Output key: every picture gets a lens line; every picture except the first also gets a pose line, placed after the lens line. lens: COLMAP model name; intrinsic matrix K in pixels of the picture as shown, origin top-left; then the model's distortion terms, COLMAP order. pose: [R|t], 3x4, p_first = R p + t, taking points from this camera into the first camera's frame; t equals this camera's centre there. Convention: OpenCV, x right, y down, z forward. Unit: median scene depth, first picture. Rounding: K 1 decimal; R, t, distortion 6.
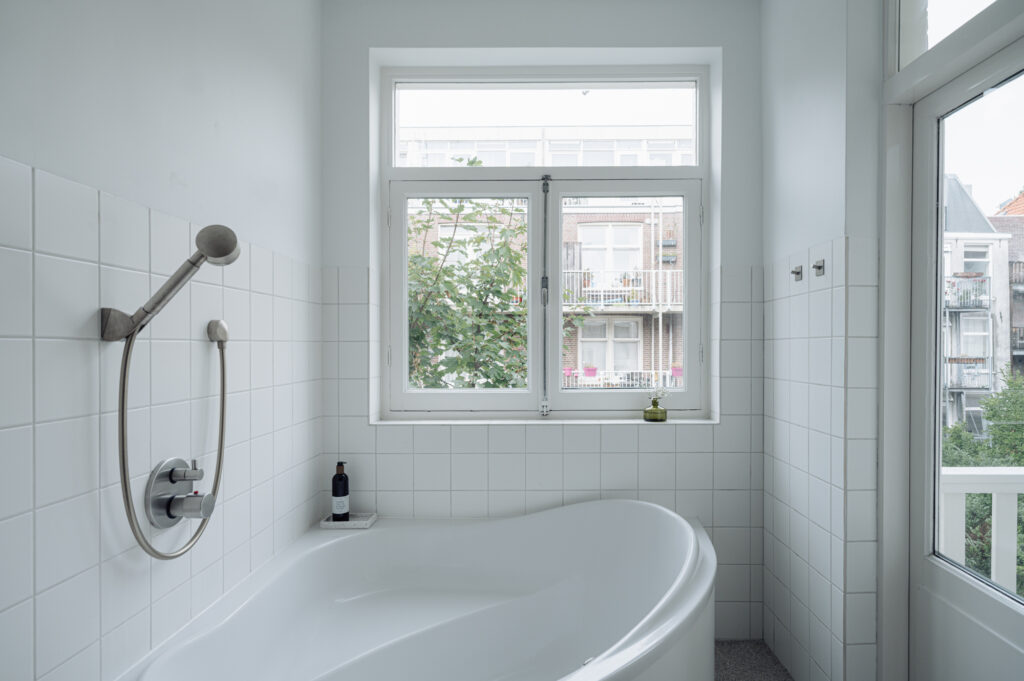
lens RADIAL K [[584.3, 0, 514.9], [0, 584.3, 343.9], [0, 0, 1]] dist [-0.002550, 0.003238]
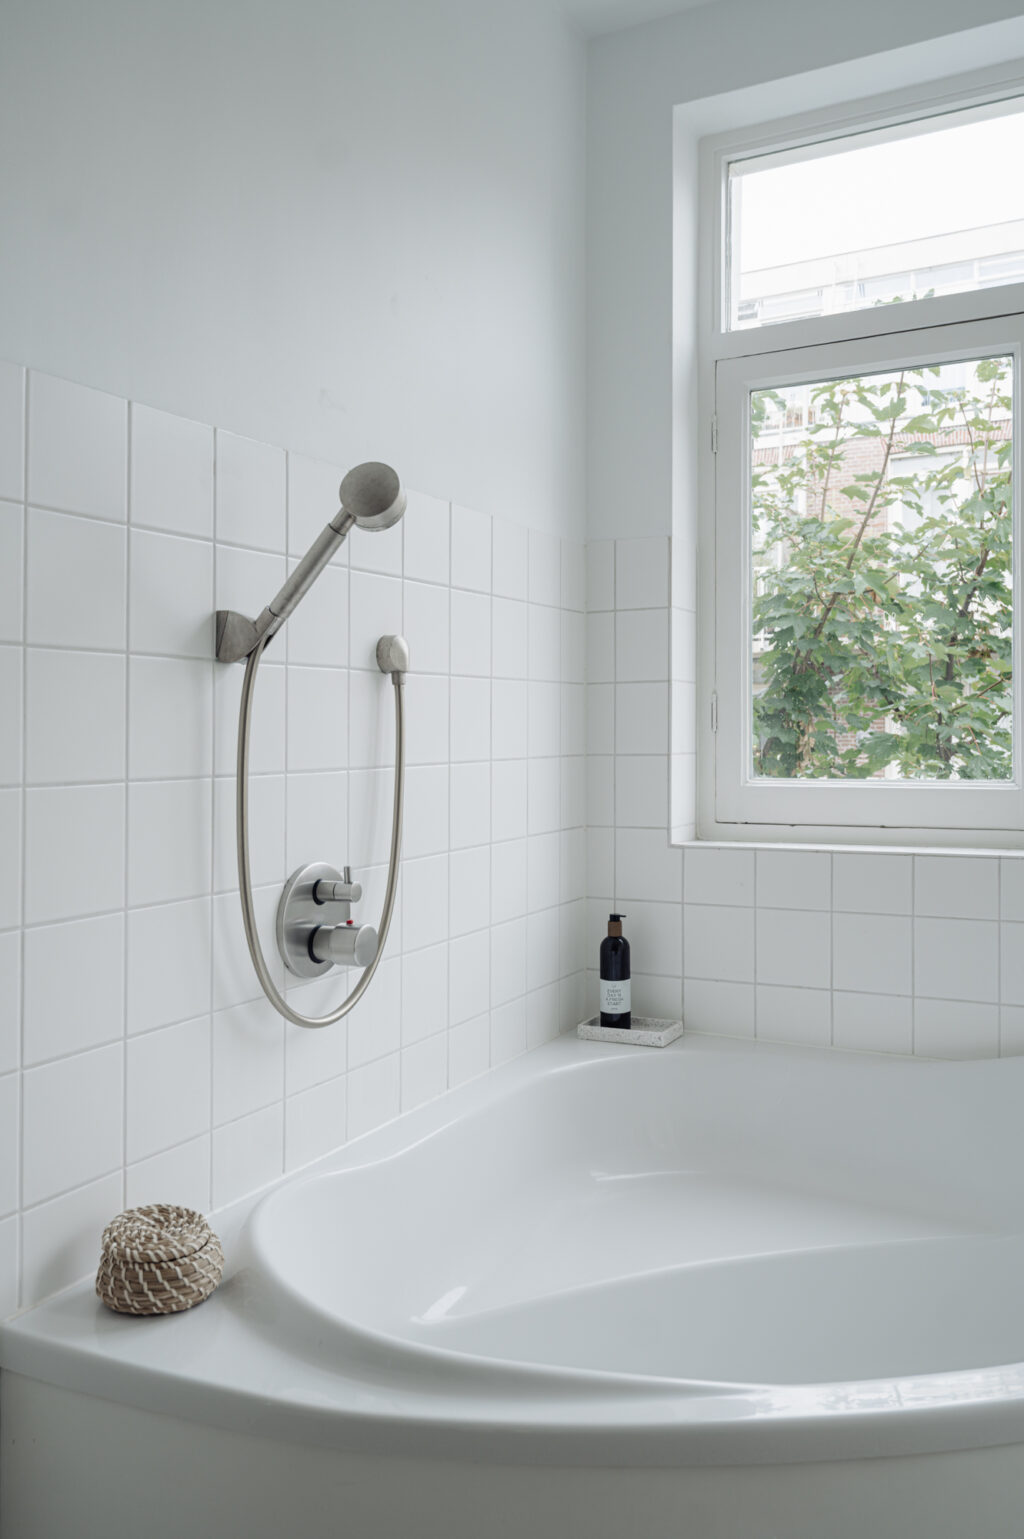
lens RADIAL K [[1250.1, 0, 452.4], [0, 1250.1, 726.2], [0, 0, 1]] dist [0.006987, -0.002687]
pose [[0.878527, -0.001393, -0.477691, 0.110698], [-0.004471, 0.999928, -0.011138, 0.051118], [0.477672, 0.011920, 0.878457, -0.048279]]
